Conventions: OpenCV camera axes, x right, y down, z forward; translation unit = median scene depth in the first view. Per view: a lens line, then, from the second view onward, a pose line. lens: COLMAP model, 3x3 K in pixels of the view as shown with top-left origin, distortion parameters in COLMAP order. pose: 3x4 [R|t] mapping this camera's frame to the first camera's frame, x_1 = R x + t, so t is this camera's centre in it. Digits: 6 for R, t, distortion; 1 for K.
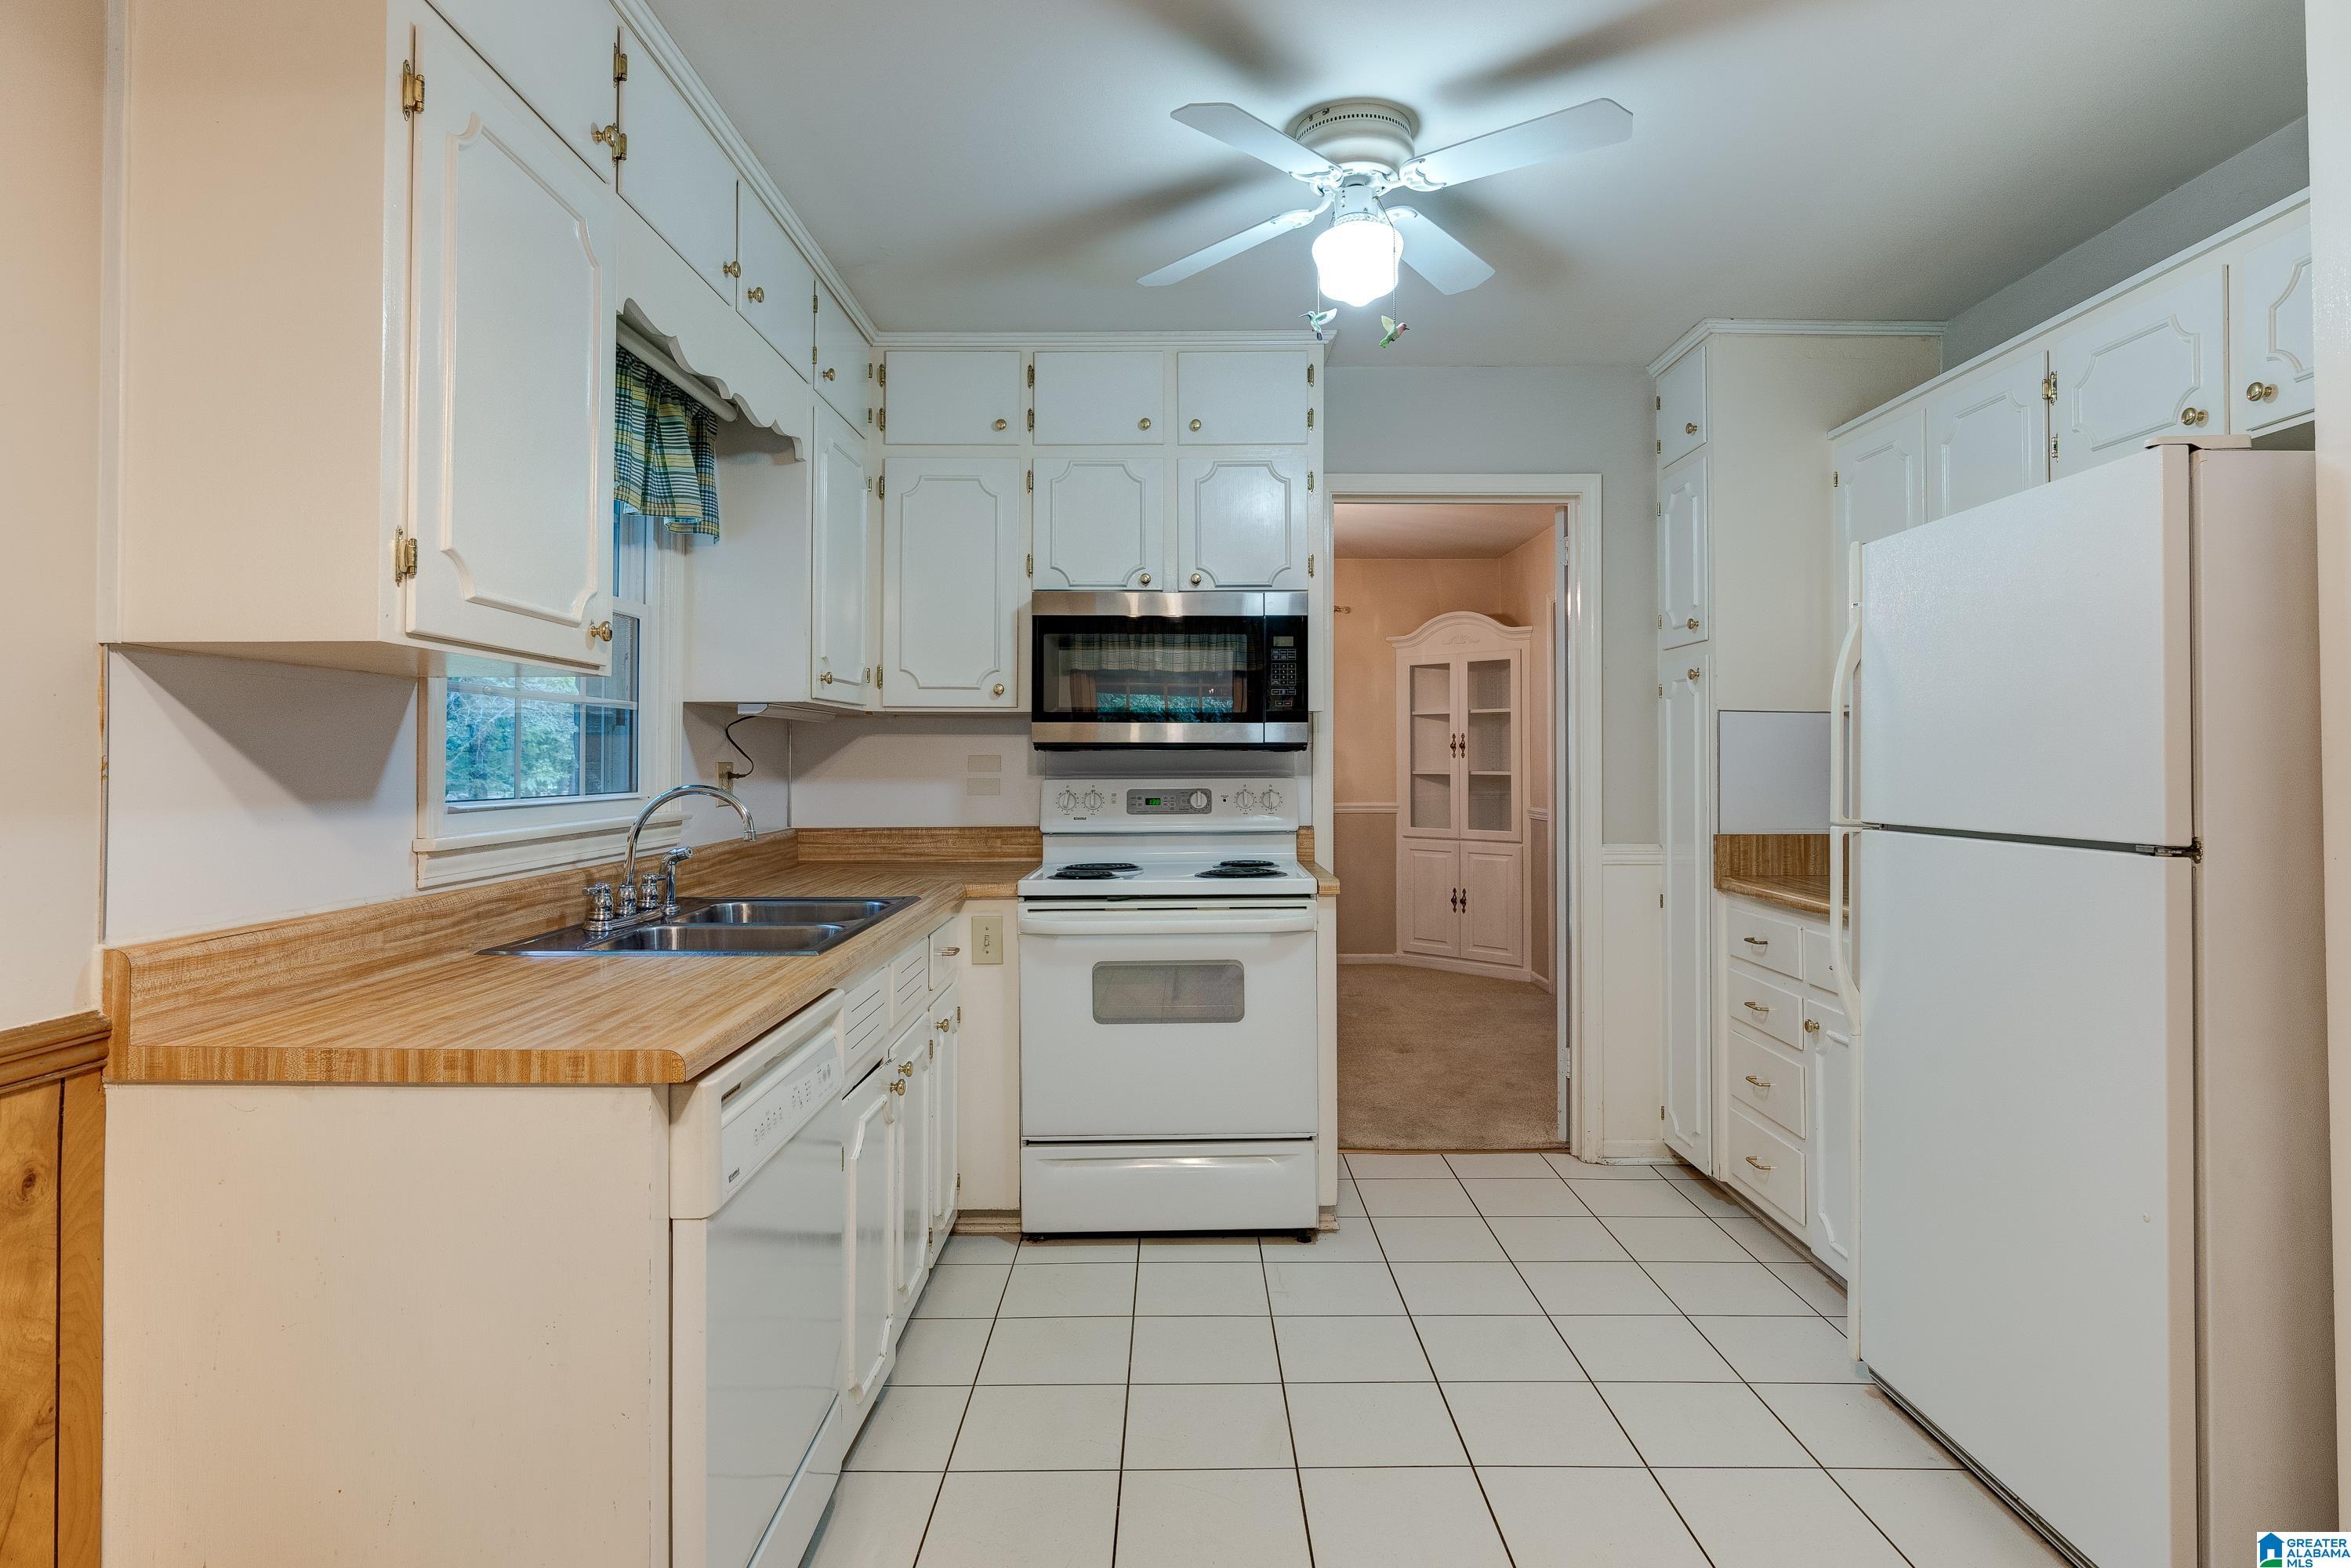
lens RADIAL K [[1279.1, 0, 1168.7], [0, 1279.1, 745.9], [0, 0, 1]] dist [-0.004055, 0.004114]
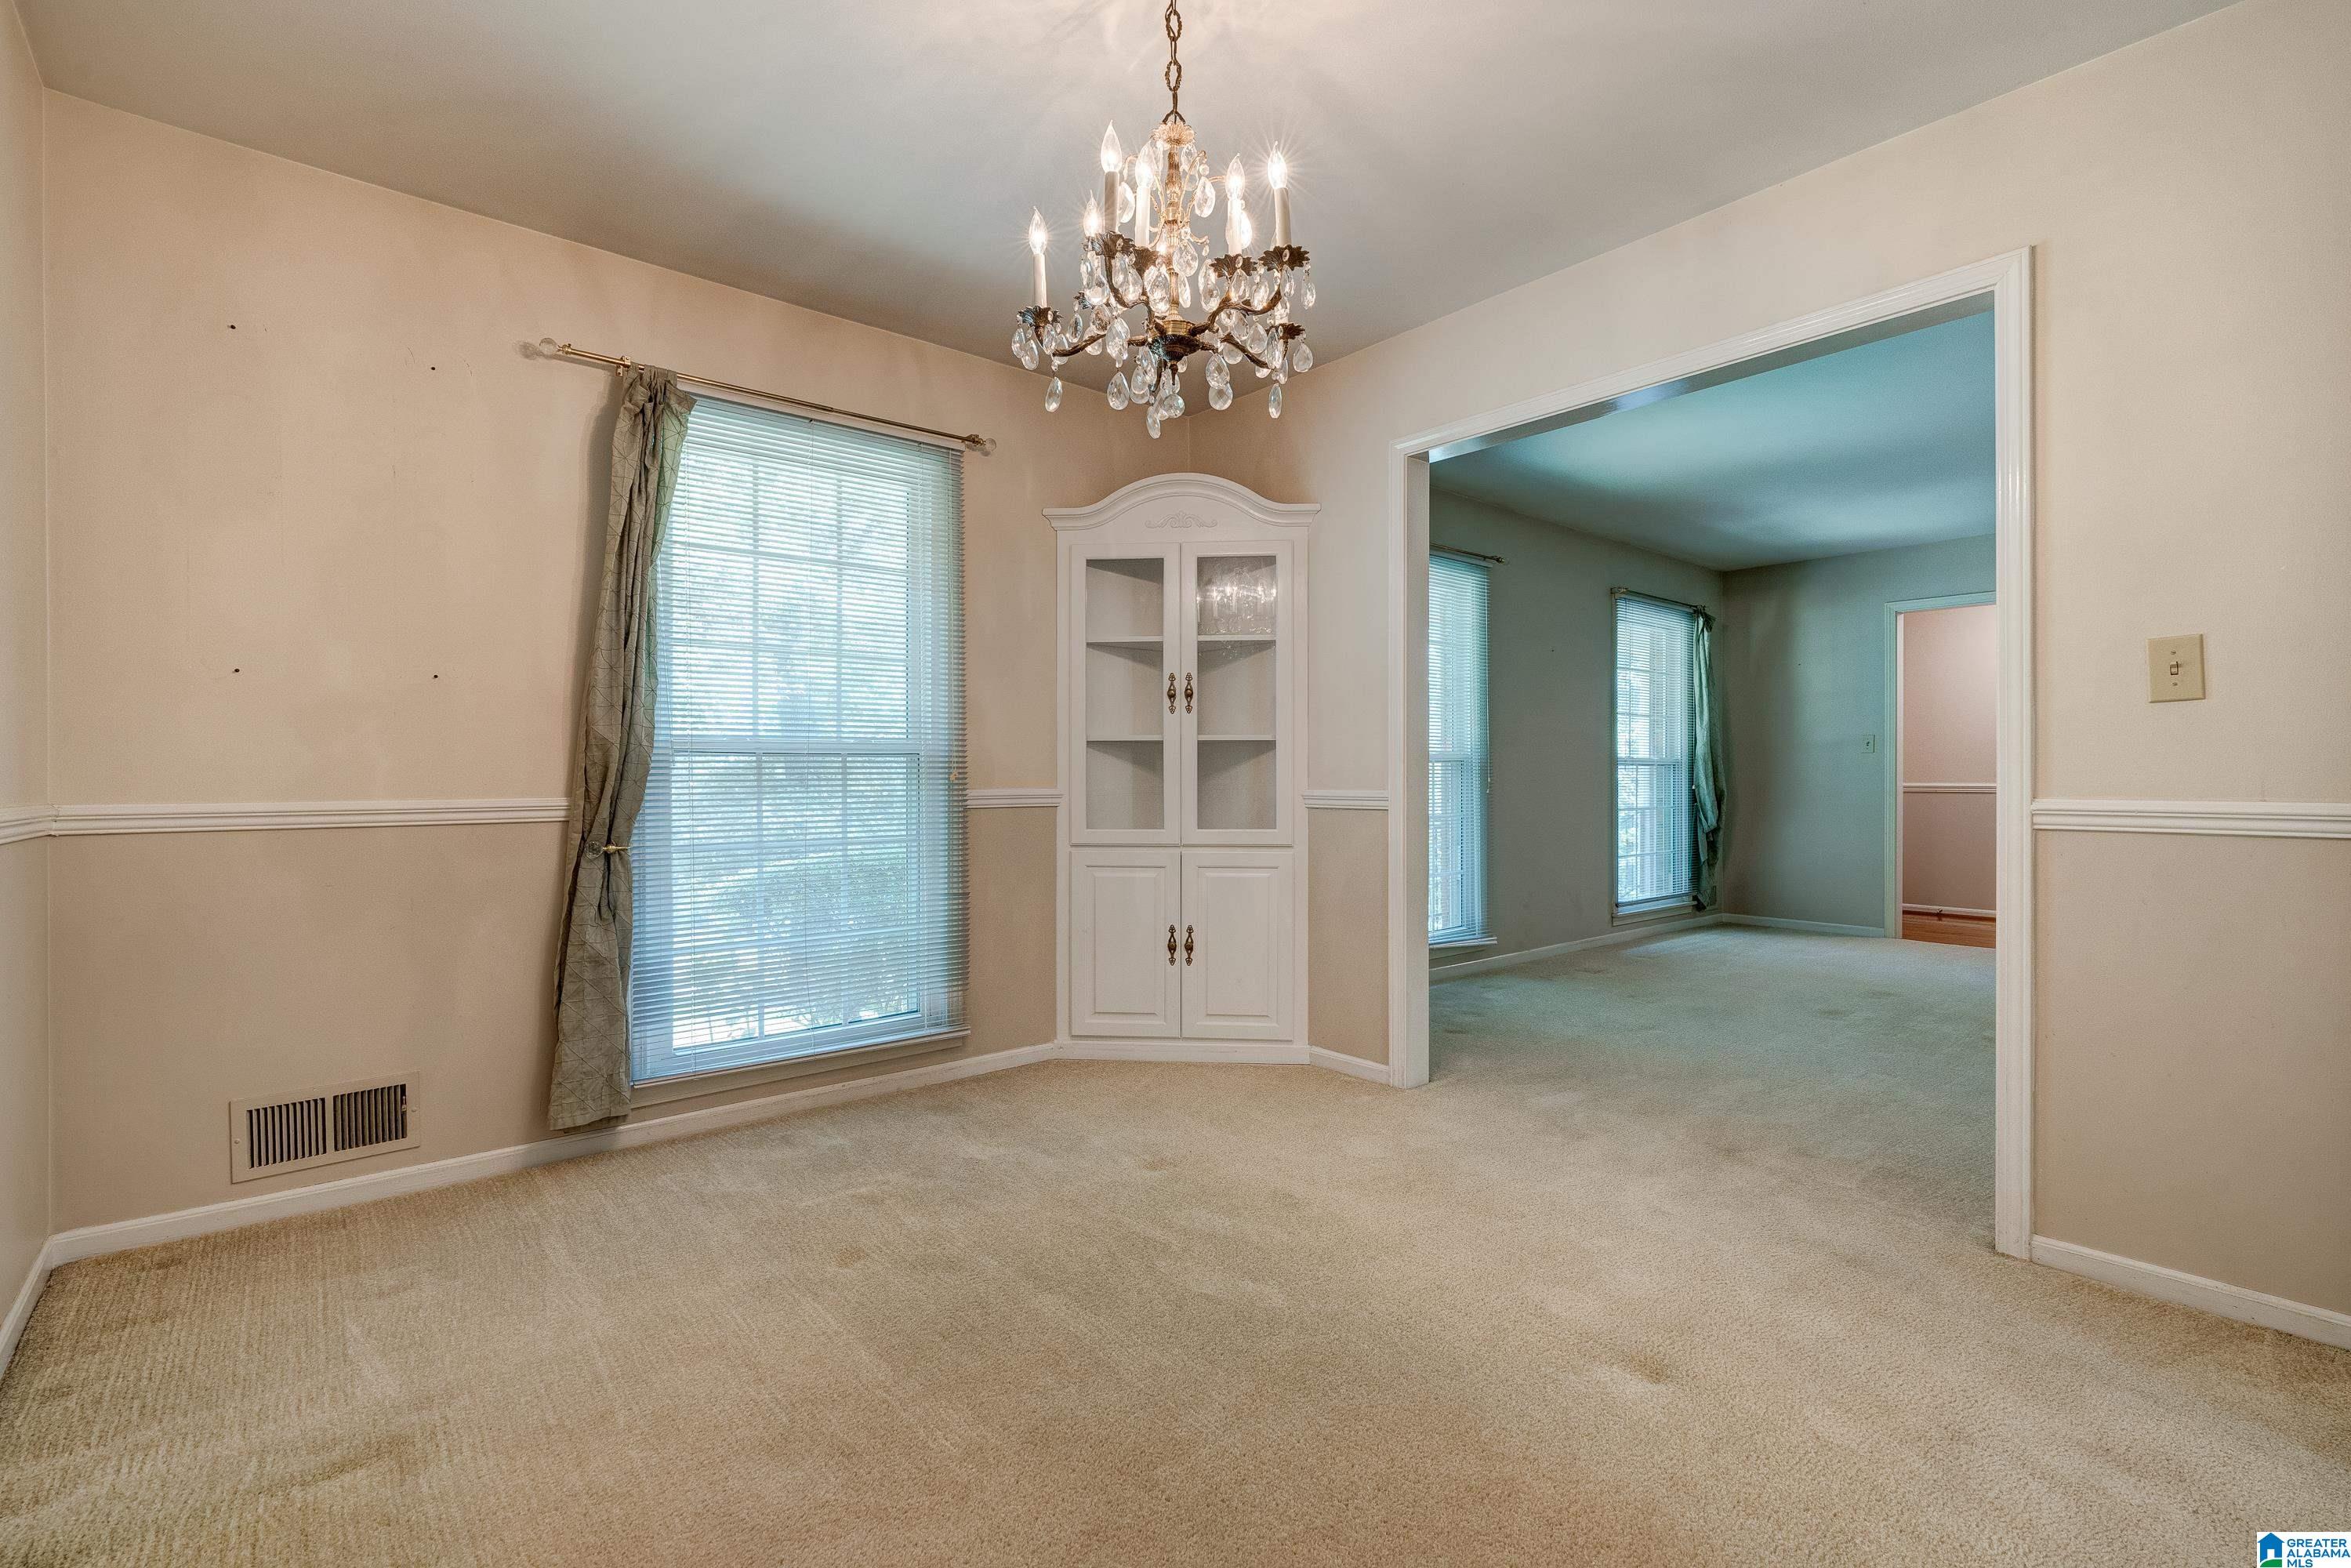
lens RADIAL K [[1078.8, 0, 1186.8], [0, 1078.8, 782.6], [0, 0, 1]] dist [-0.001620, 0.002492]
pose [[0.752050, -0.001881, 0.659104, -0.251332], [-0.007706, 0.999902, 0.011646, 0.081842], [-0.659061, -0.013838, 0.751962, 1.361909]]
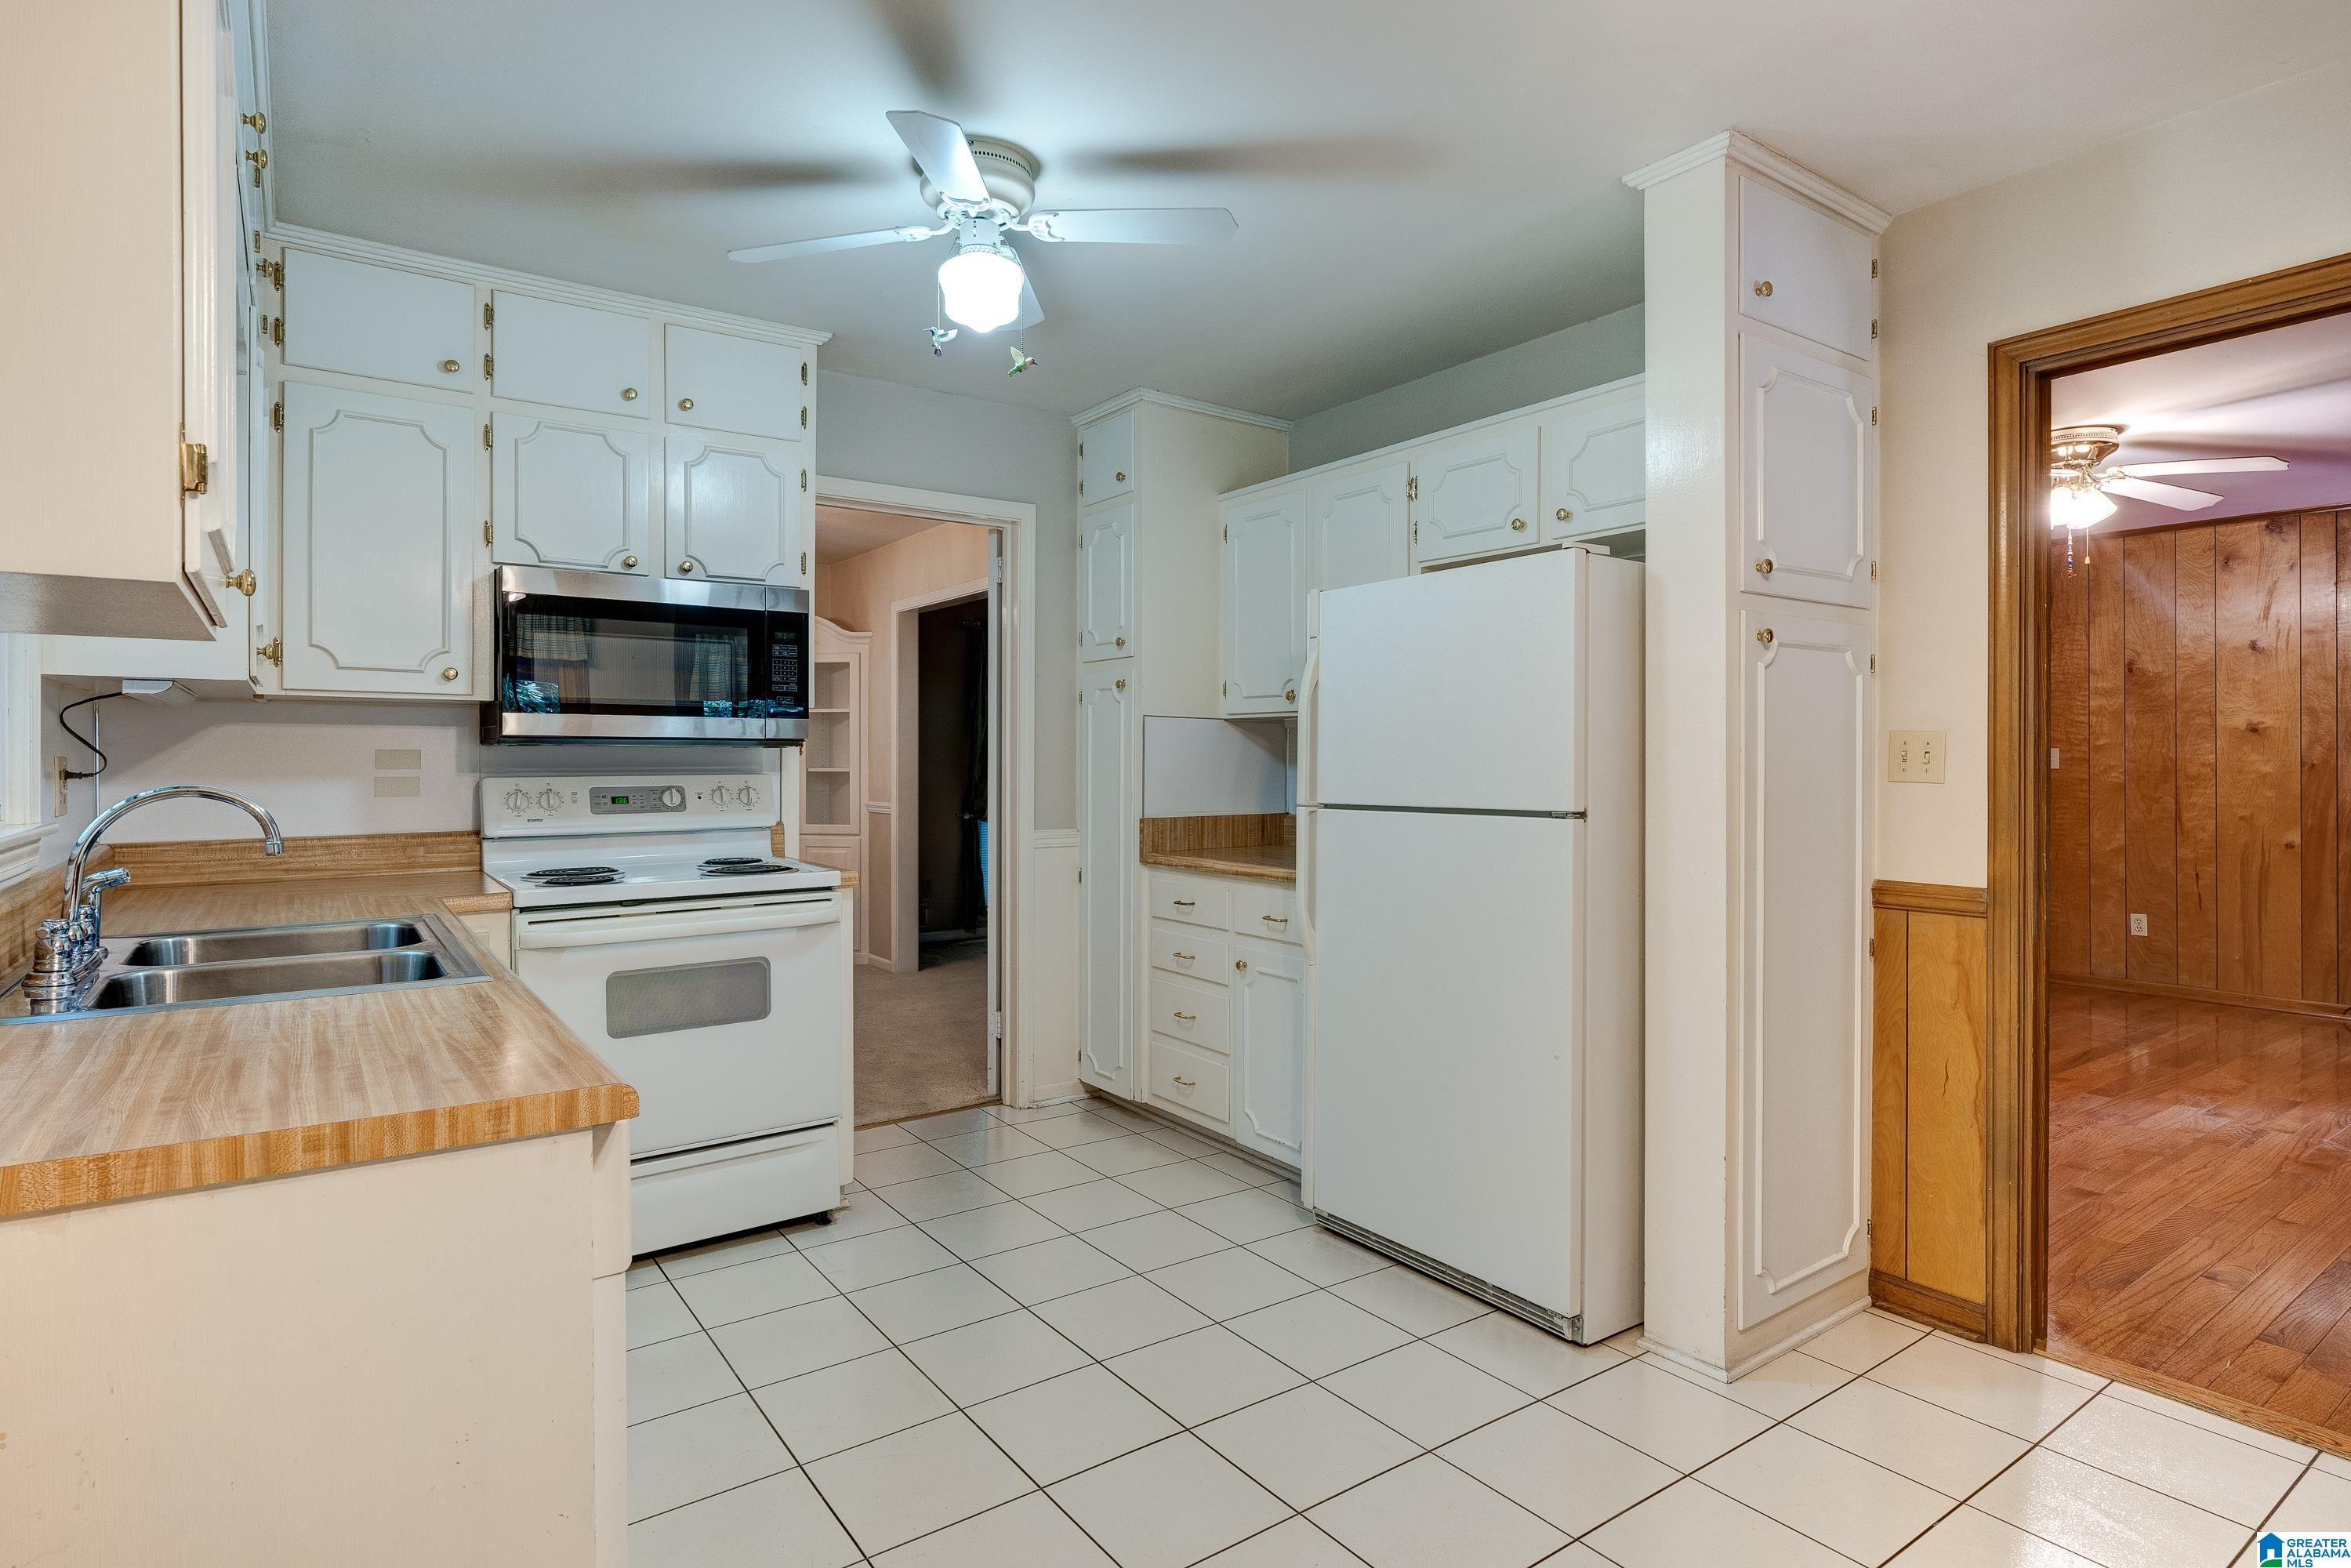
lens RADIAL K [[1229.3, 0, 1158.4], [0, 1229.3, 776.6], [0, 0, 1]] dist [-0.005204, 0.006662]
pose [[0.816379, -0.007446, 0.577469, -0.241351], [-0.007324, 0.999703, 0.023243, 0.002955], [-0.577470, -0.023204, 0.816082, 0.046197]]
